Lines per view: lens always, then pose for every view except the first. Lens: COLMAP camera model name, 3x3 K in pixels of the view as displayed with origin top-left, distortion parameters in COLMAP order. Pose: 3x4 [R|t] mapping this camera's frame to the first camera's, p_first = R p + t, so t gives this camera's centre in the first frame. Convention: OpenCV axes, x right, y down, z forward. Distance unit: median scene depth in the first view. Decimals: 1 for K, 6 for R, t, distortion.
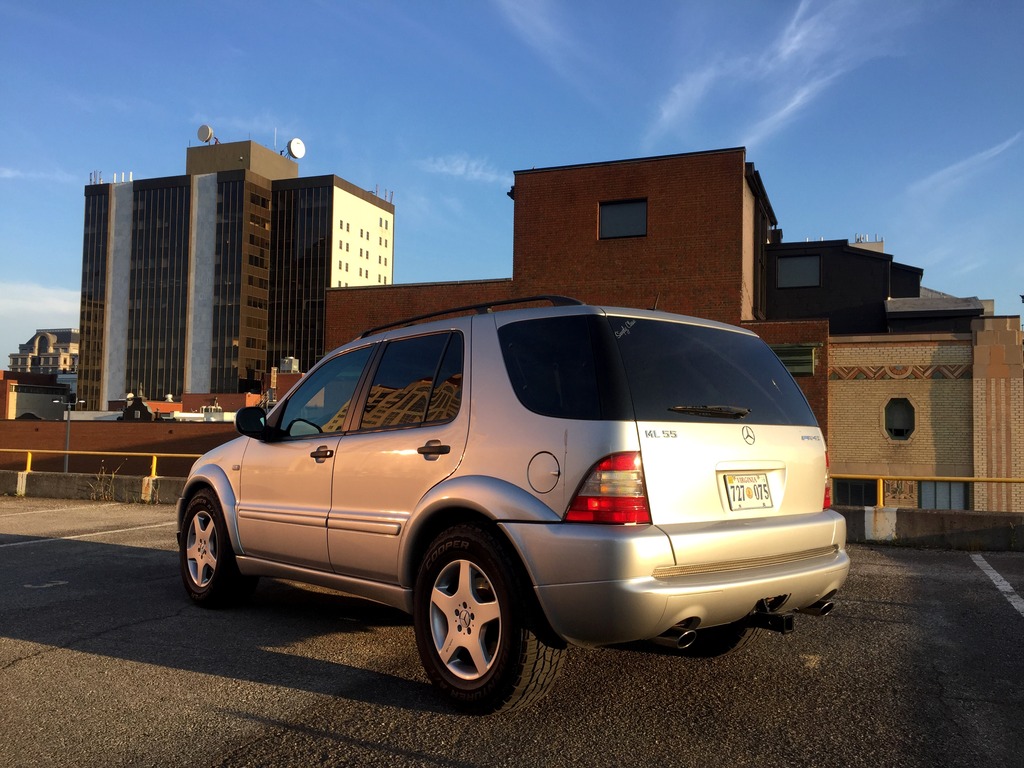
lens RADIAL K [[884.0, 0, 512.0], [0, 884.0, 384.0], [0, 0, 1]] dist [0.050367, -0.008050]
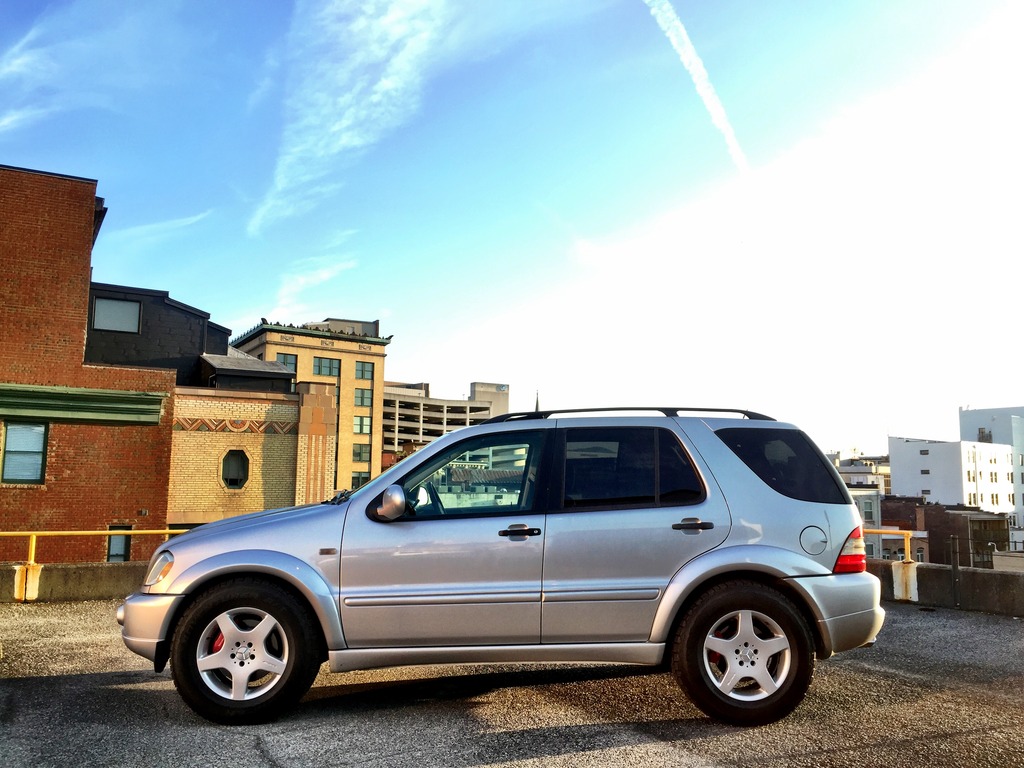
lens RADIAL K [[884.0, 0, 512.0], [0, 884.0, 384.0], [0, 0, 1]] dist [0.050367, -0.008050]
pose [[0.625549, 0.081549, 0.775911, -0.204975], [-0.044546, 0.996633, -0.068833, -0.004674], [-0.778912, 0.008495, 0.627076, 0.067192]]
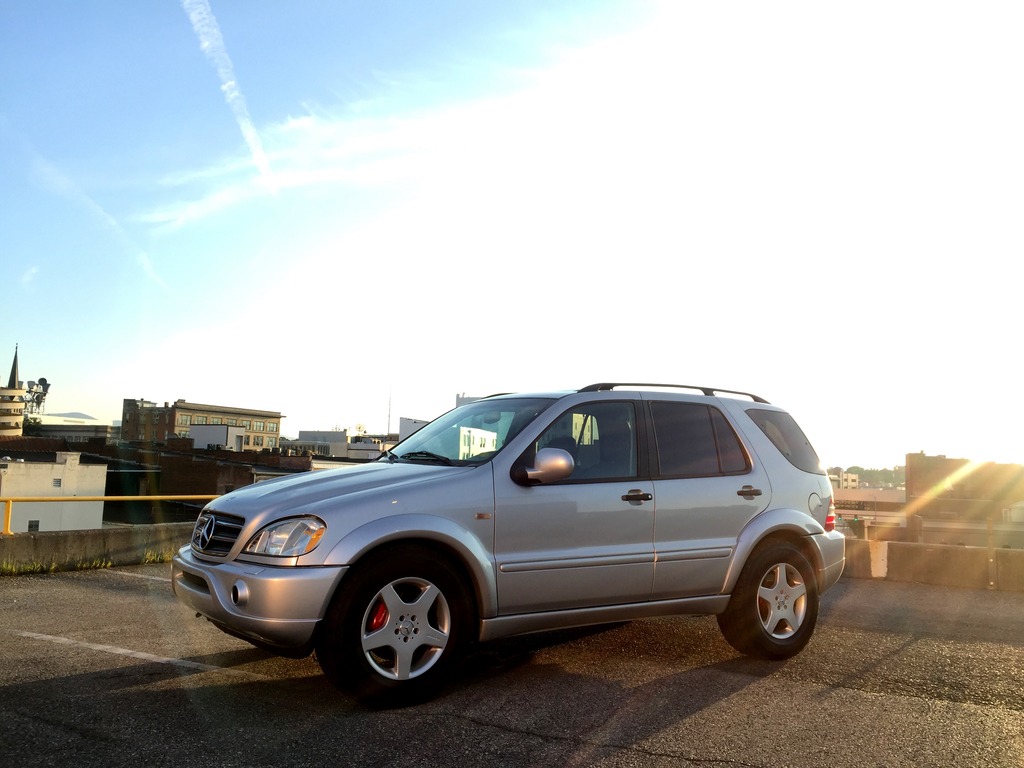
lens RADIAL K [[884.0, 0, 512.0], [0, 884.0, 384.0], [0, 0, 1]] dist [0.050367, -0.008050]
pose [[0.130261, 0.087865, 0.987579, -0.261874], [-0.087537, 0.993195, -0.076819, 0.007242], [-0.987608, -0.076443, 0.137066, 0.197498]]
